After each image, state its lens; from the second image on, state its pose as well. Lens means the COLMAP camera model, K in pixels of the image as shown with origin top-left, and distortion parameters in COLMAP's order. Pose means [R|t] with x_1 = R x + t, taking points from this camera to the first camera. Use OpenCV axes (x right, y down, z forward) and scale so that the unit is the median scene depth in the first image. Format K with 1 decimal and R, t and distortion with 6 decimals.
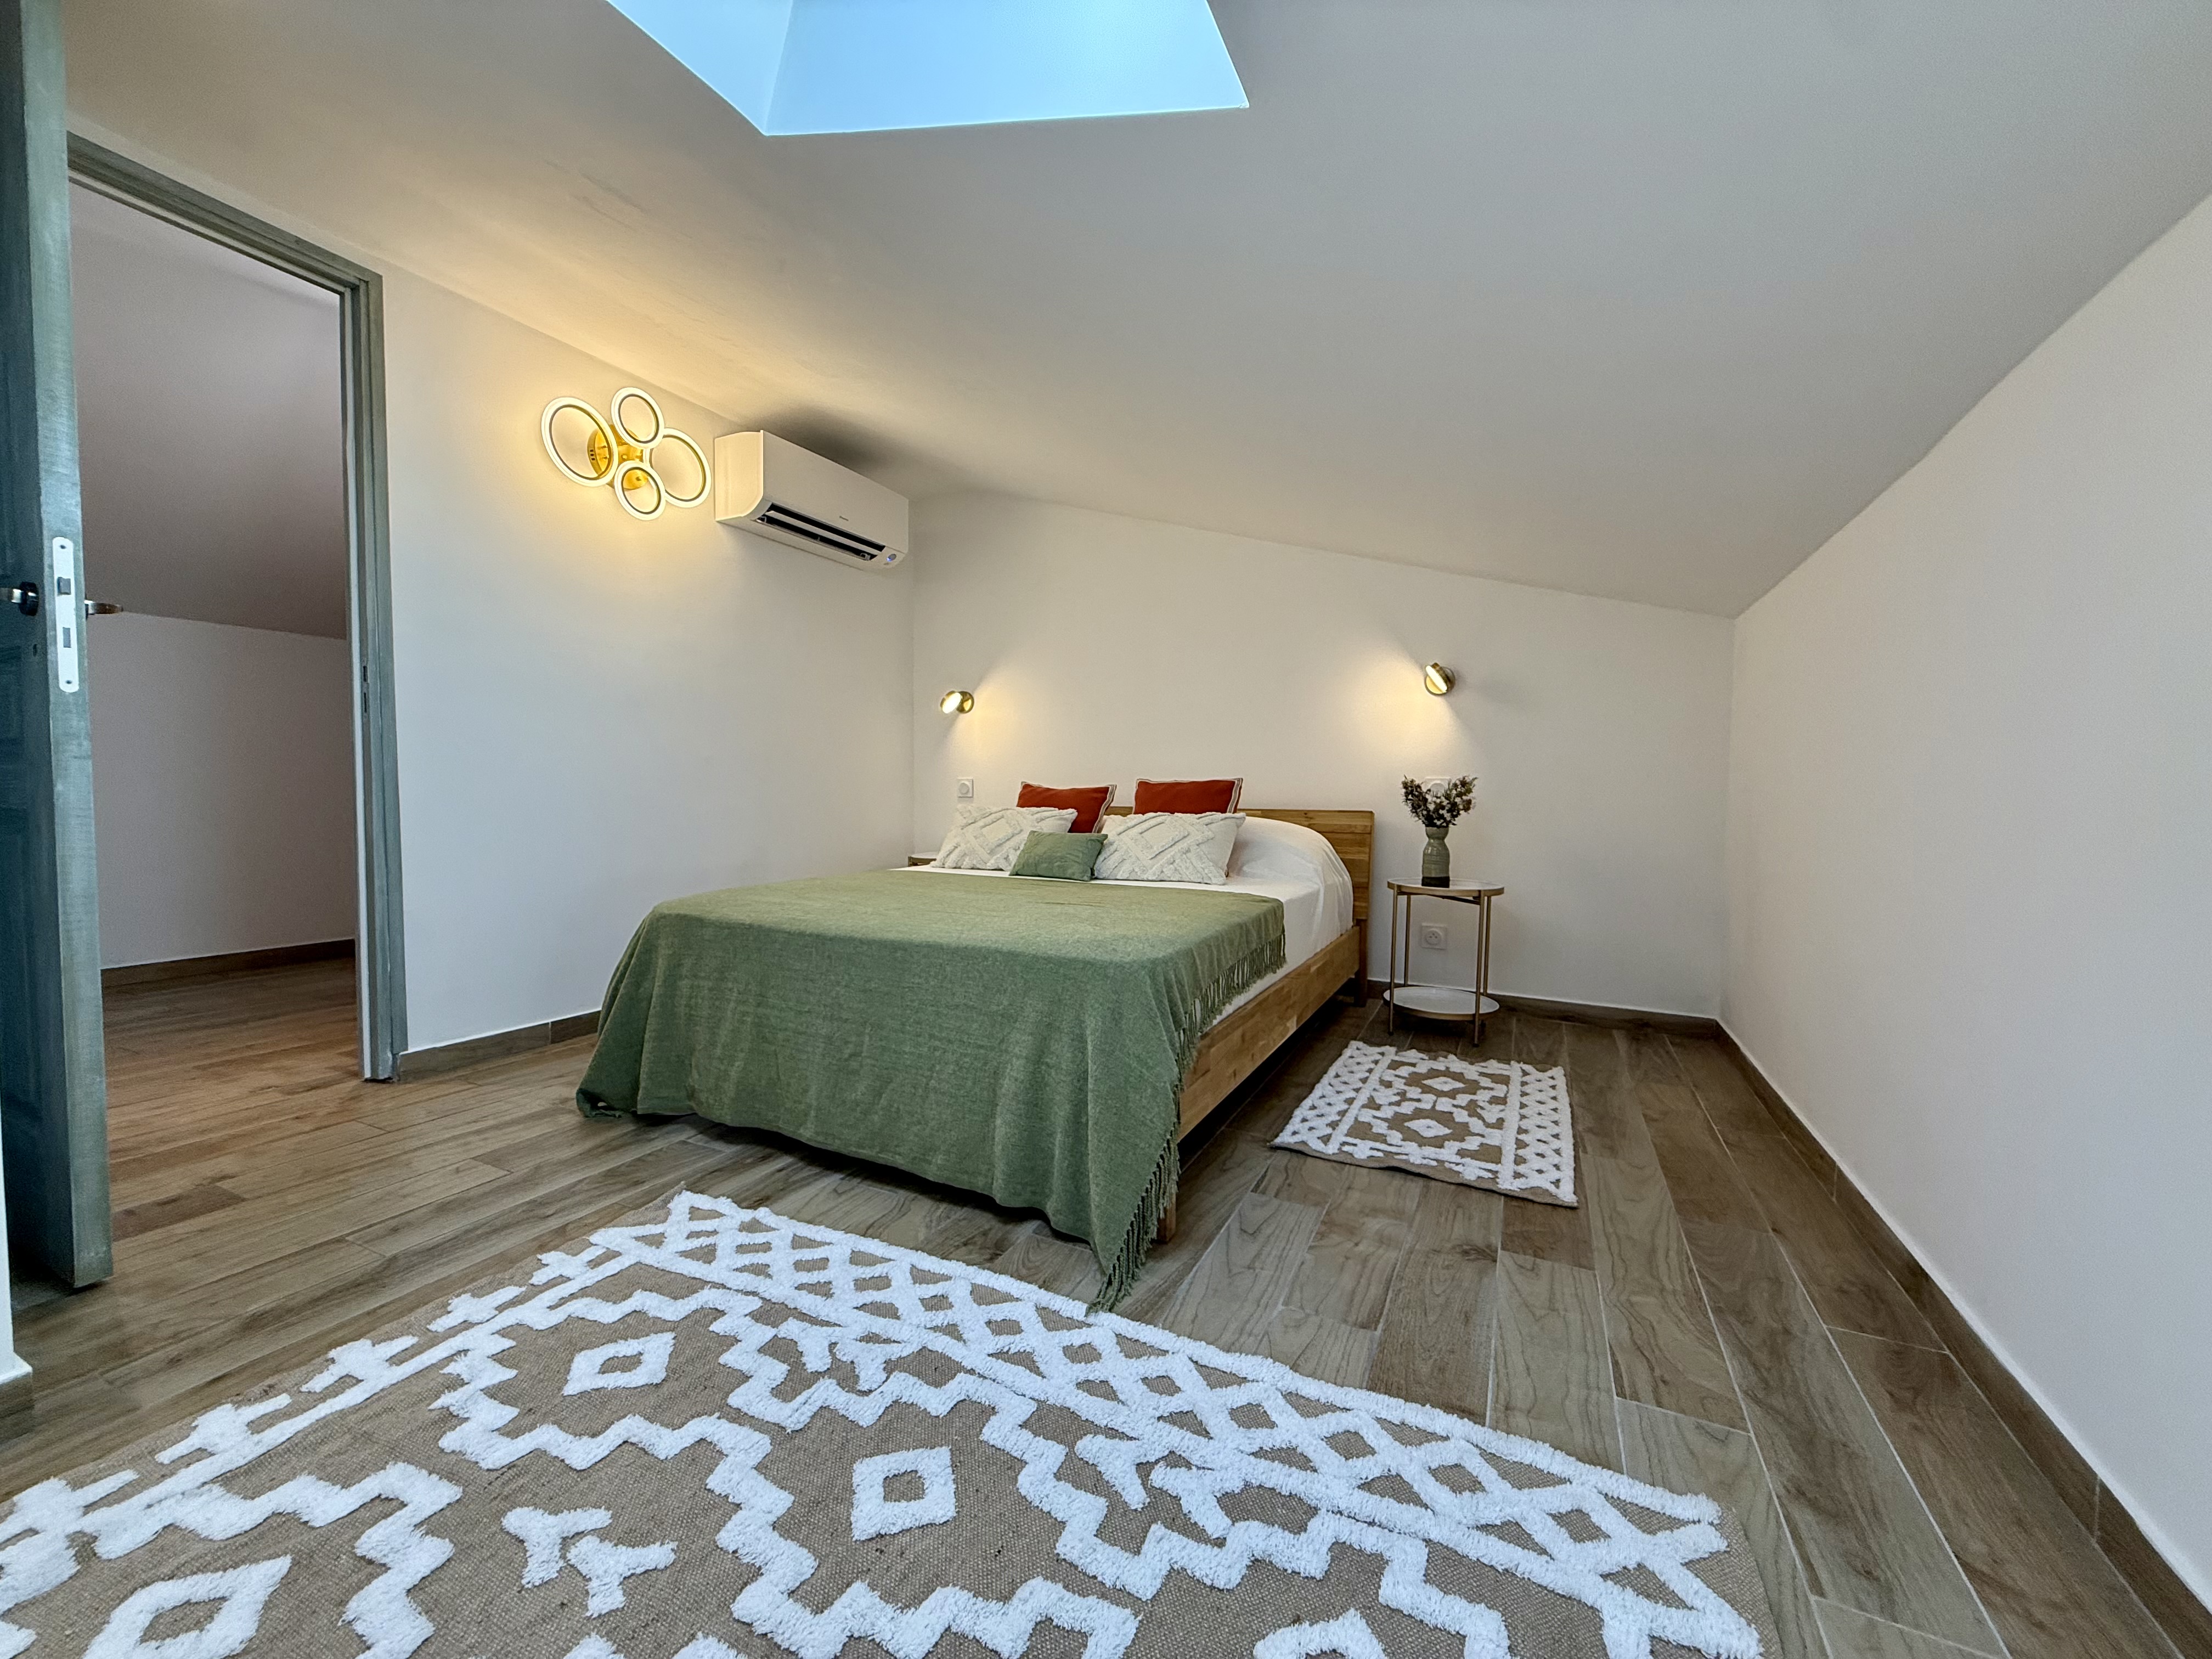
lens RADIAL K [[892.0, 0, 1109.1], [0, 892.0, 844.1], [0, 0, 1]] dist [0.001269, 0.000270]
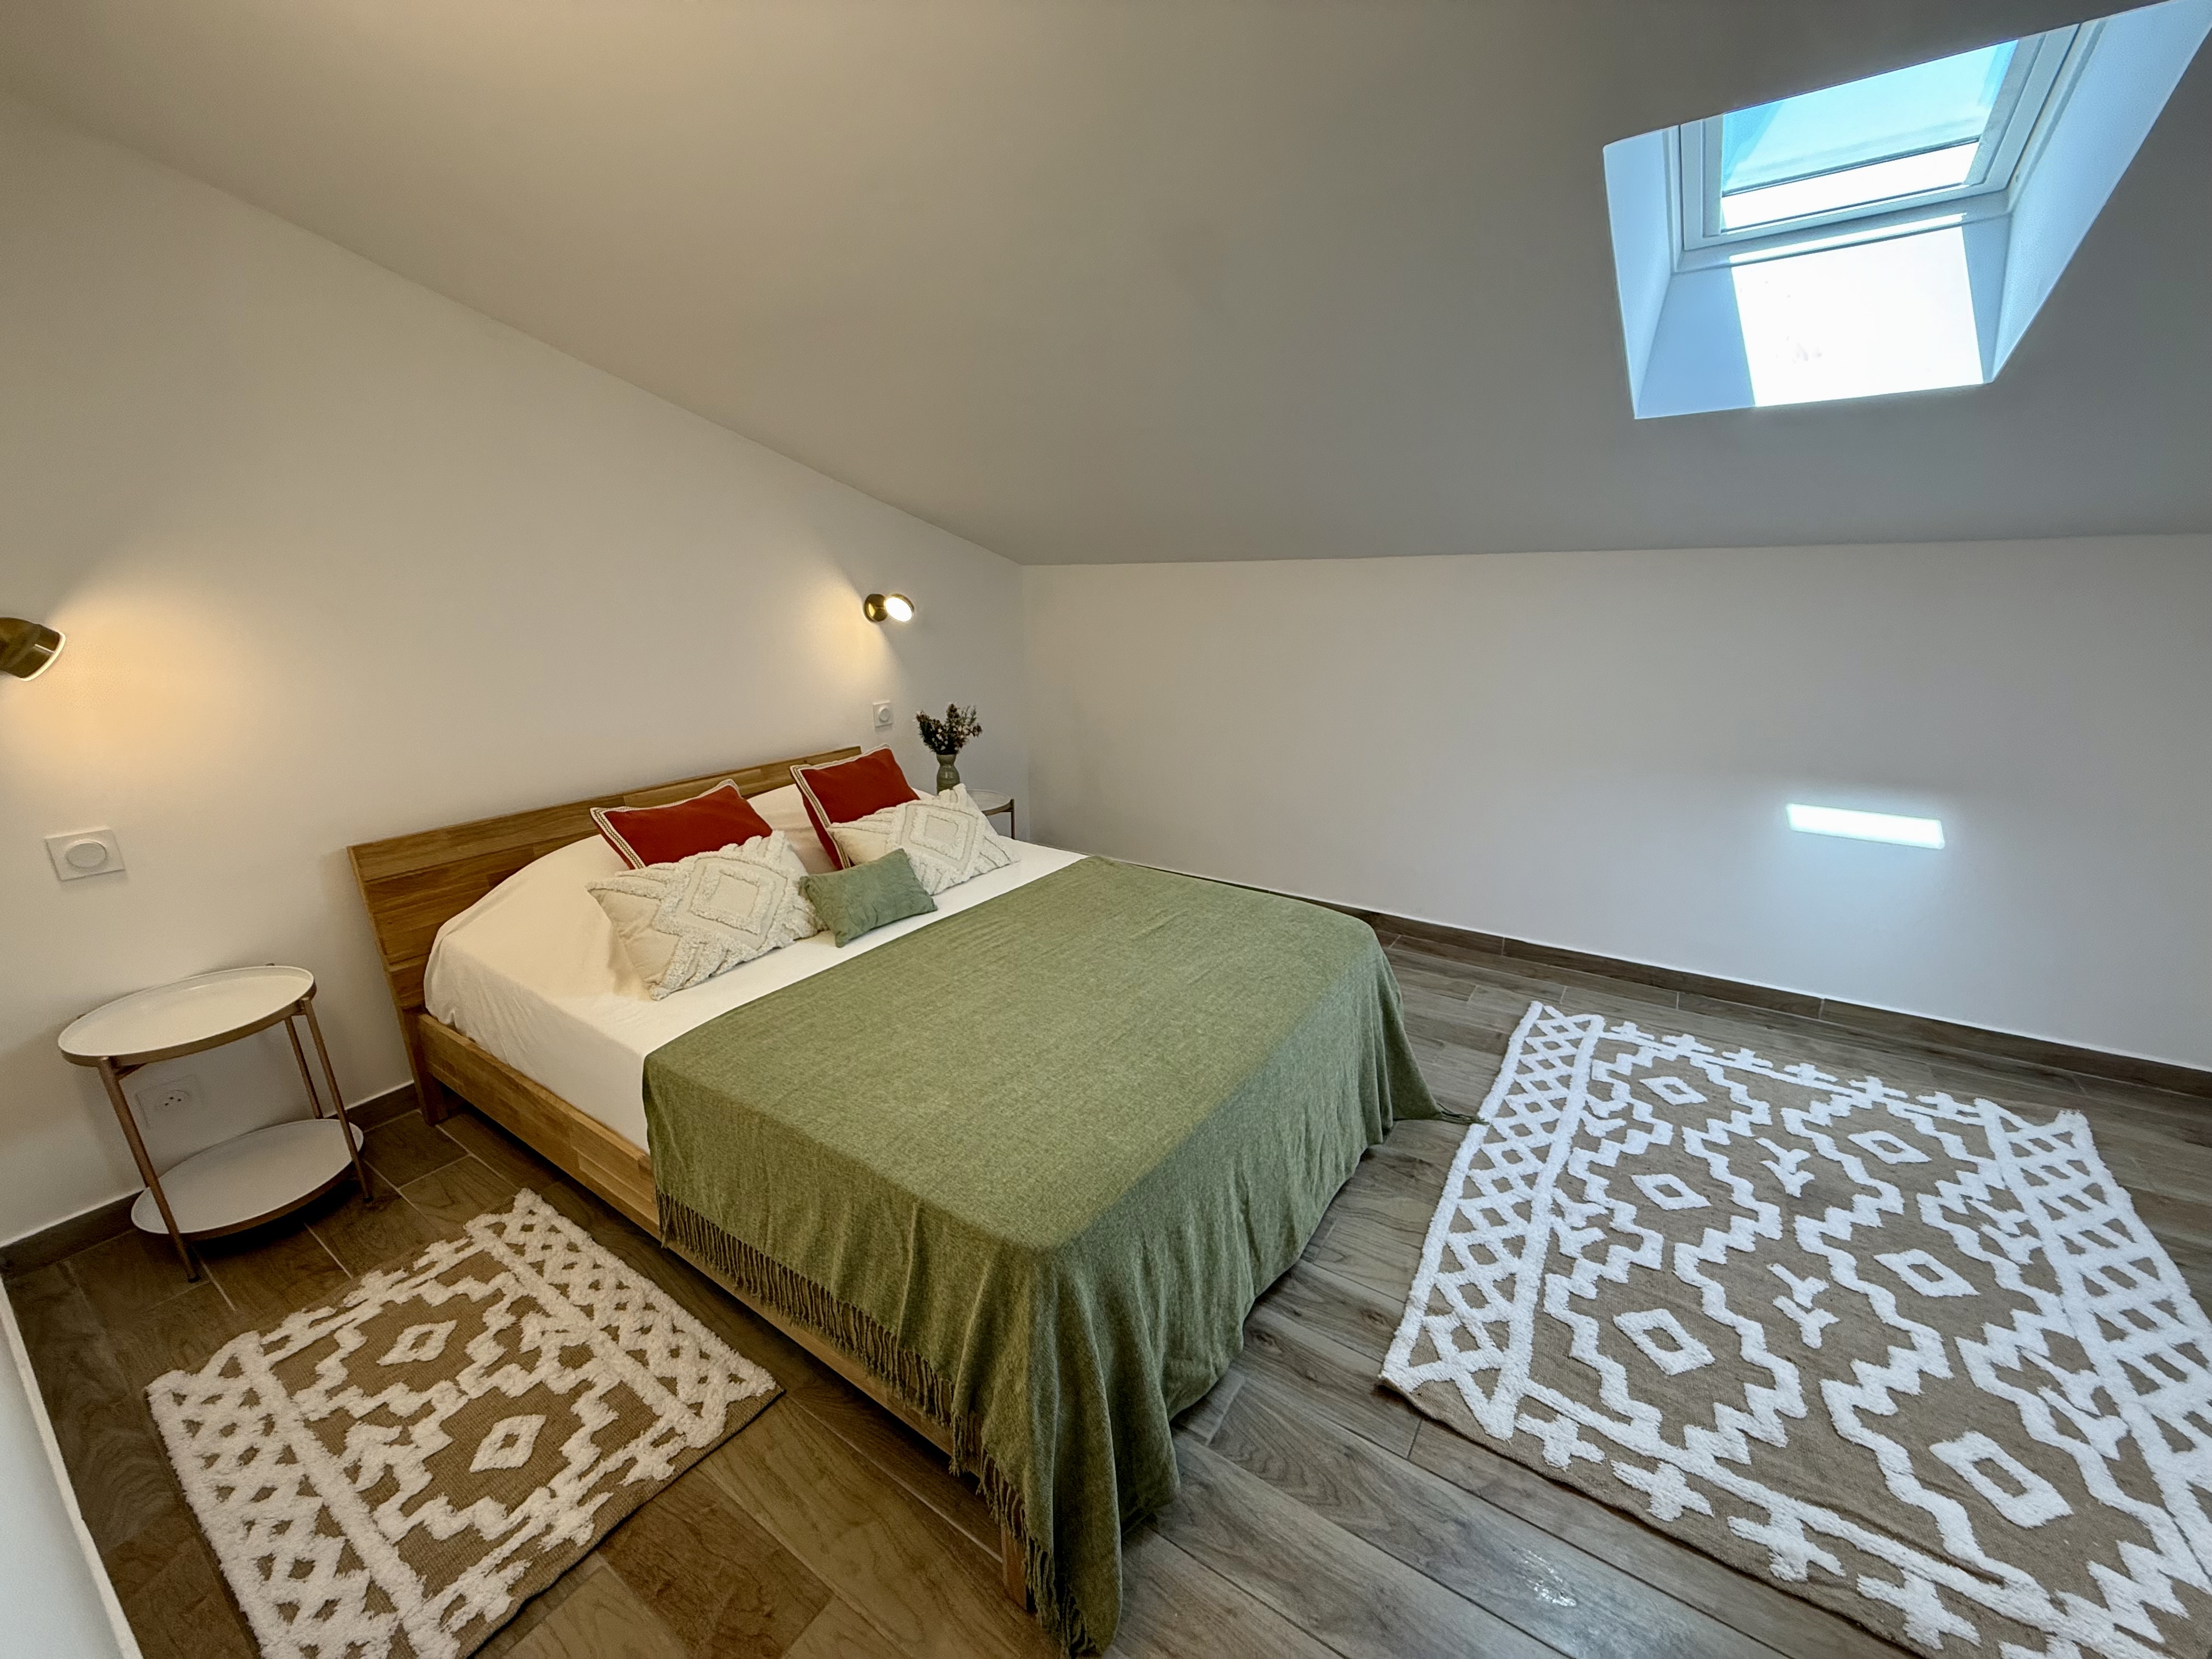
lens RADIAL K [[860.6, 0, 1106.0], [0, 860.6, 829.5], [0, 0, 1]] dist [-0.000398, -0.000322]
pose [[0.142525, -0.284455, 0.948036, -1.722171], [0.065890, 0.958416, 0.277664, -0.562914], [-0.987596, 0.022892, 0.155341, 1.668130]]
